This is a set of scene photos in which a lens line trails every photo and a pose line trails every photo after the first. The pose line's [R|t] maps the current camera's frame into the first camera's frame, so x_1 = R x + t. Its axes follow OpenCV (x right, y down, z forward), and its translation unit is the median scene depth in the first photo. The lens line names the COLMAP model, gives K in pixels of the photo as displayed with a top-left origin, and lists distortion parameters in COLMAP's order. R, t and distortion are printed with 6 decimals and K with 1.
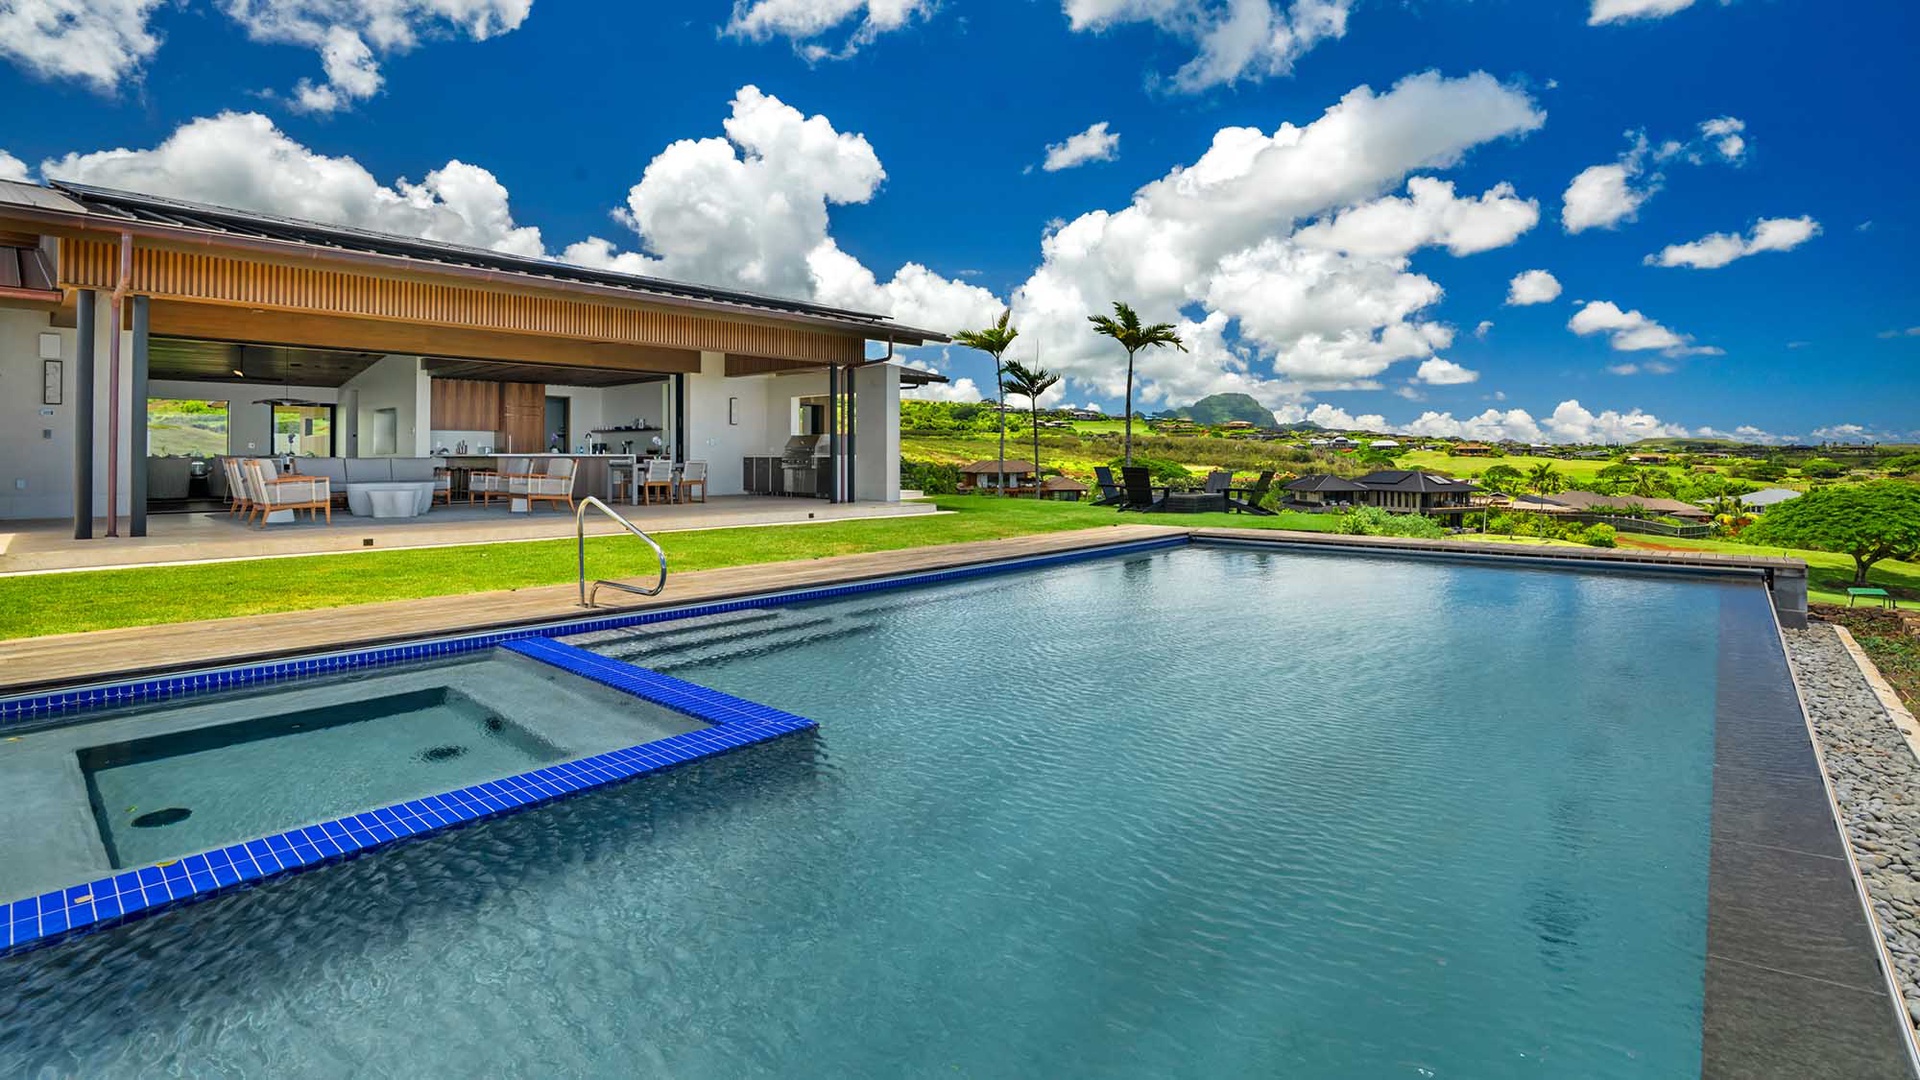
lens RADIAL K [[902.1, 0, 959.1], [0, 902.1, 543.5], [0, 0, 1]] dist [-0.010799, 0.004303]
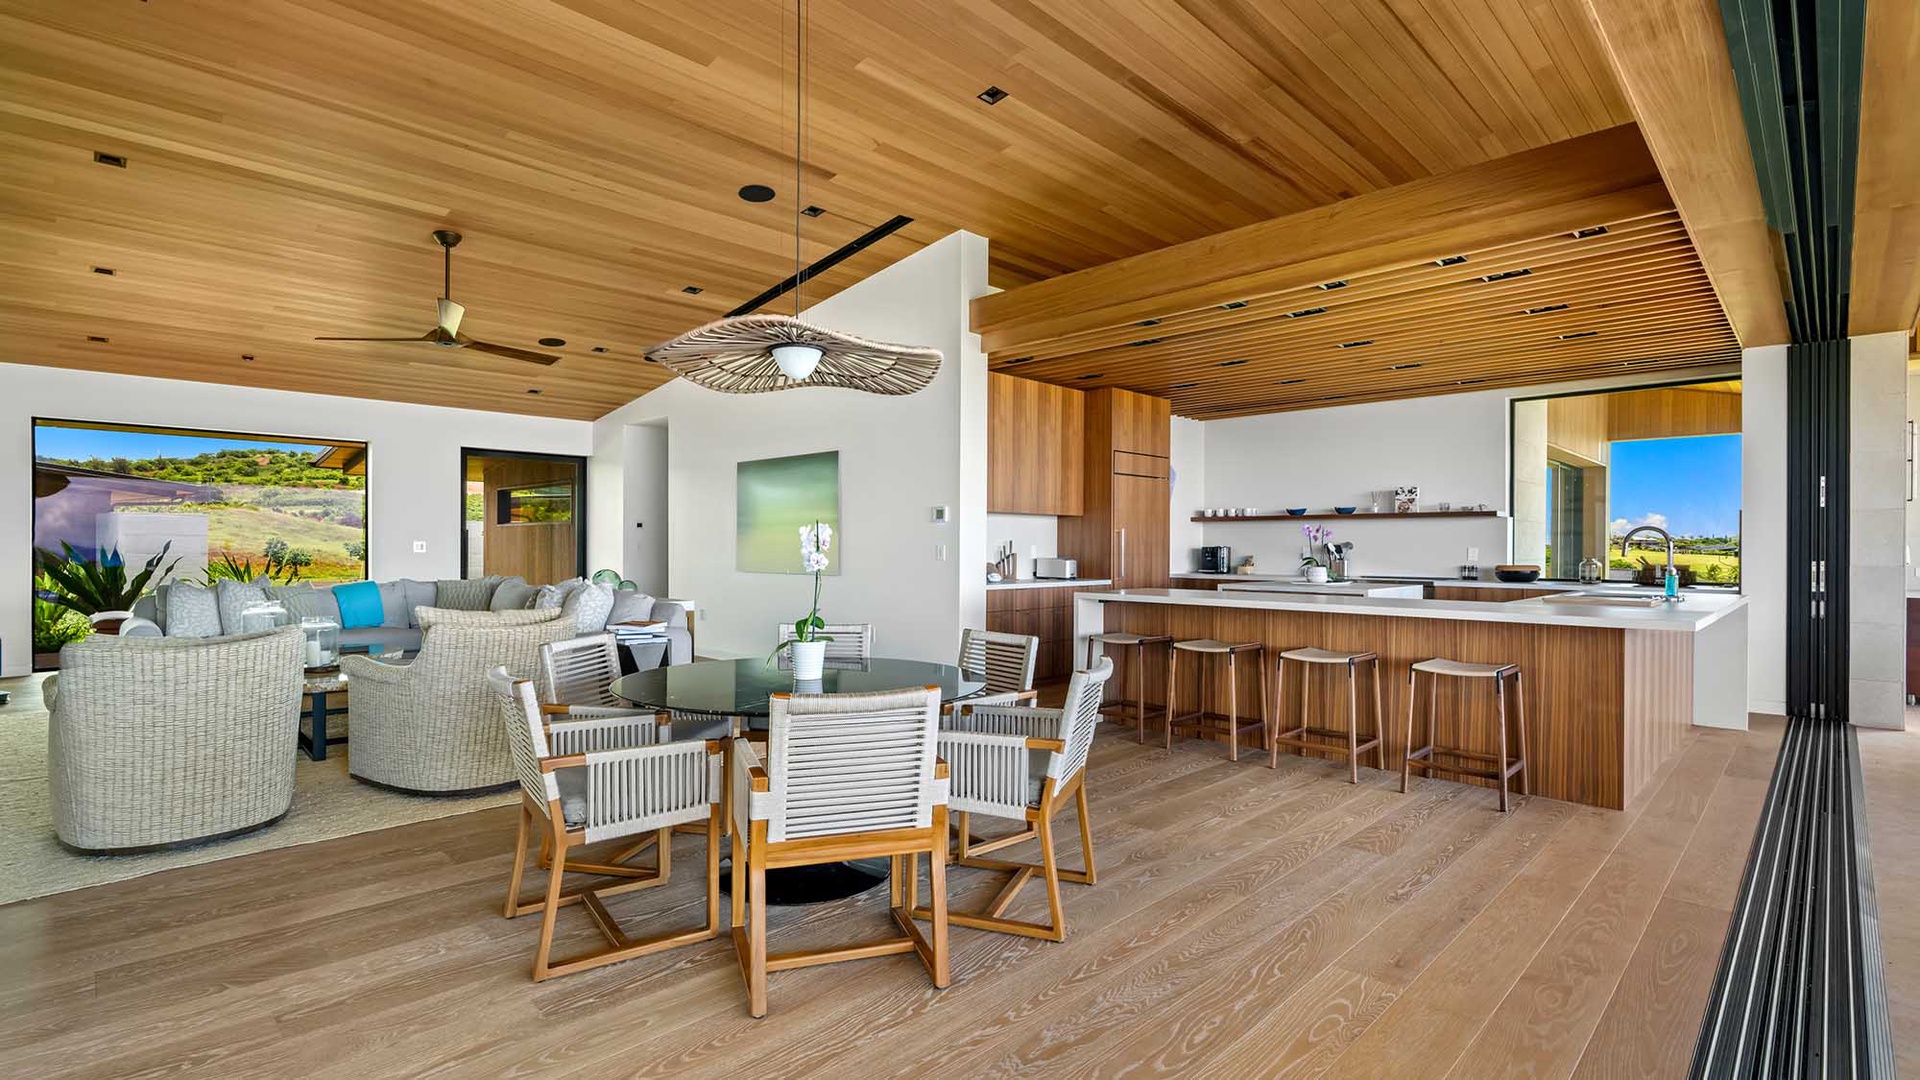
lens RADIAL K [[902.1, 0, 928.4], [0, 902.1, 545.1], [0, 0, 1]] dist [-0.010799, 0.004303]
pose [[0.998265, 0.006357, -0.058543, -0.552535], [-0.011905, 0.995415, -0.094910, -0.076996], [0.057671, 0.095442, 0.993763, 0.625281]]
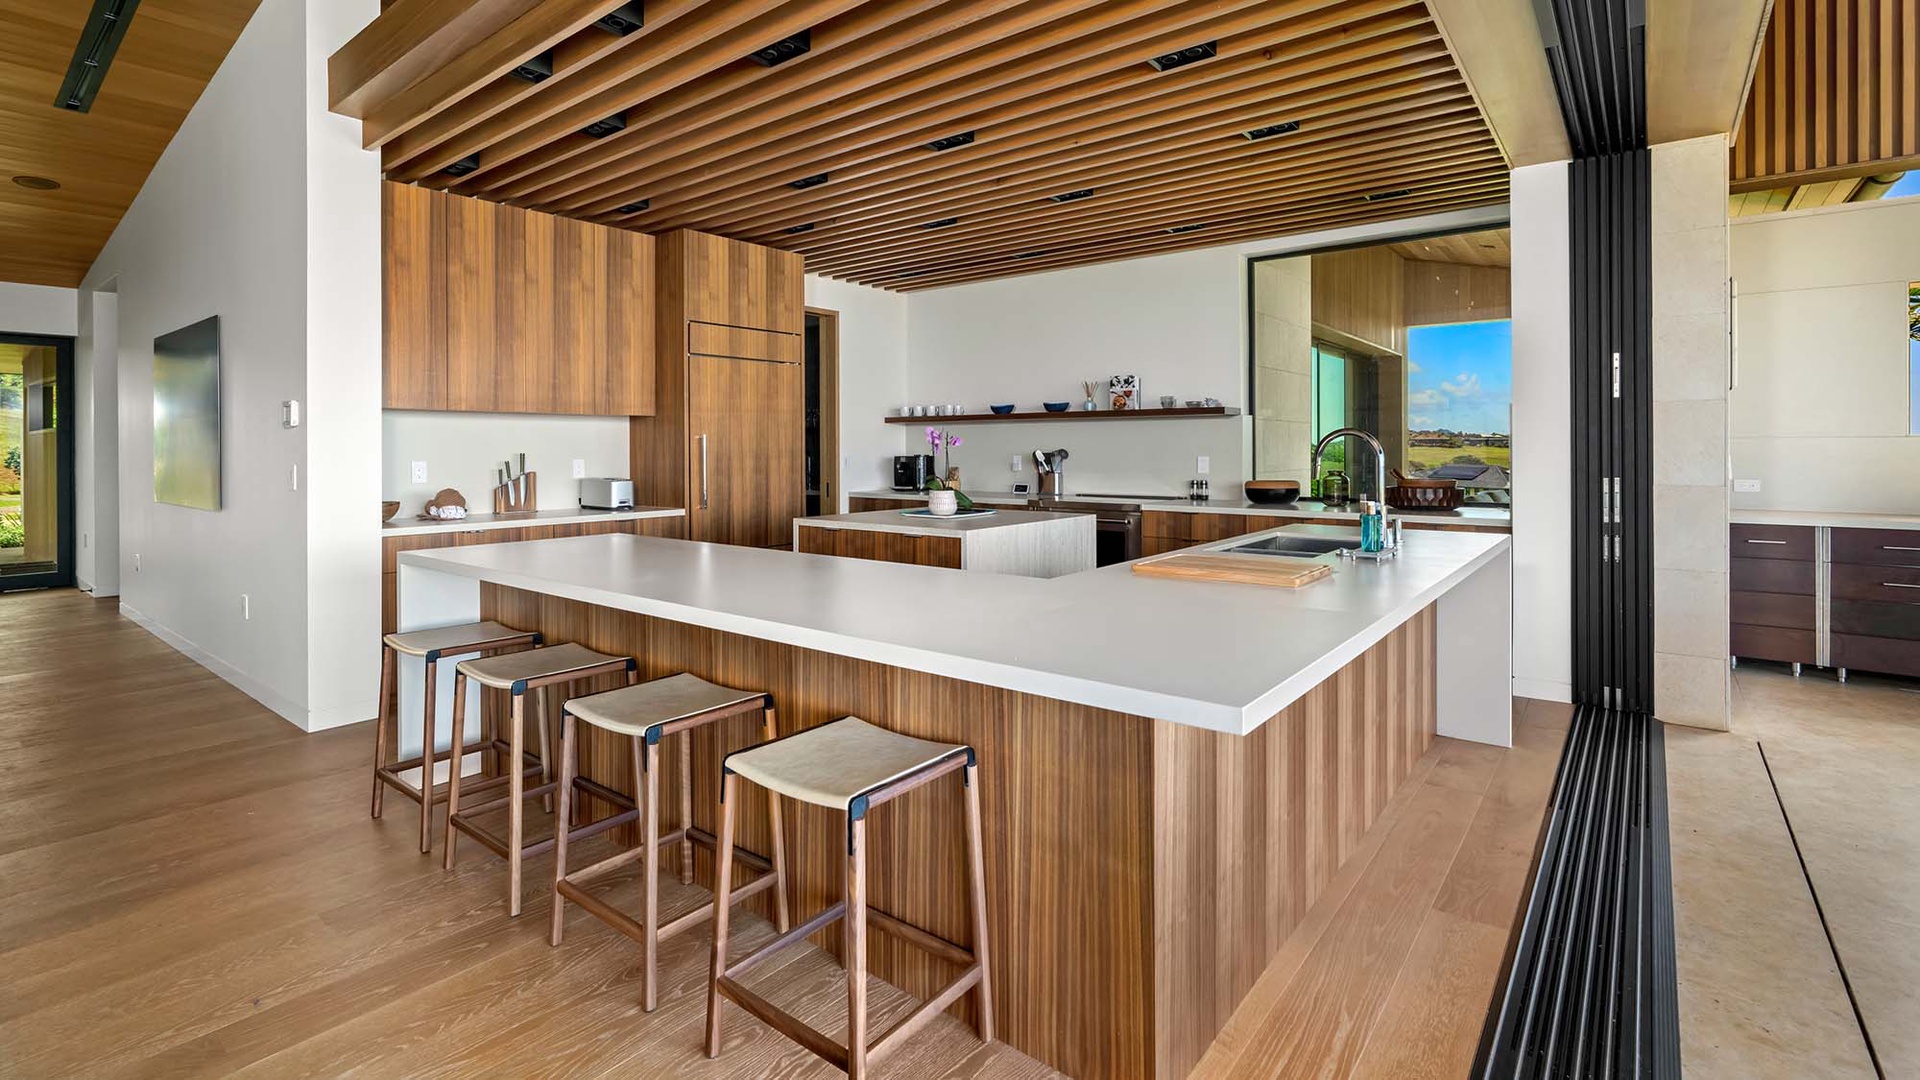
lens RADIAL K [[902.1, 0, 934.9], [0, 902.1, 446.9], [0, 0, 1]] dist [-0.010799, 0.004303]
pose [[0.998148, -0.002051, 0.060797, -0.446758], [0.007884, 0.995364, -0.095858, -0.091133], [-0.060318, 0.096160, 0.993537, 0.738365]]
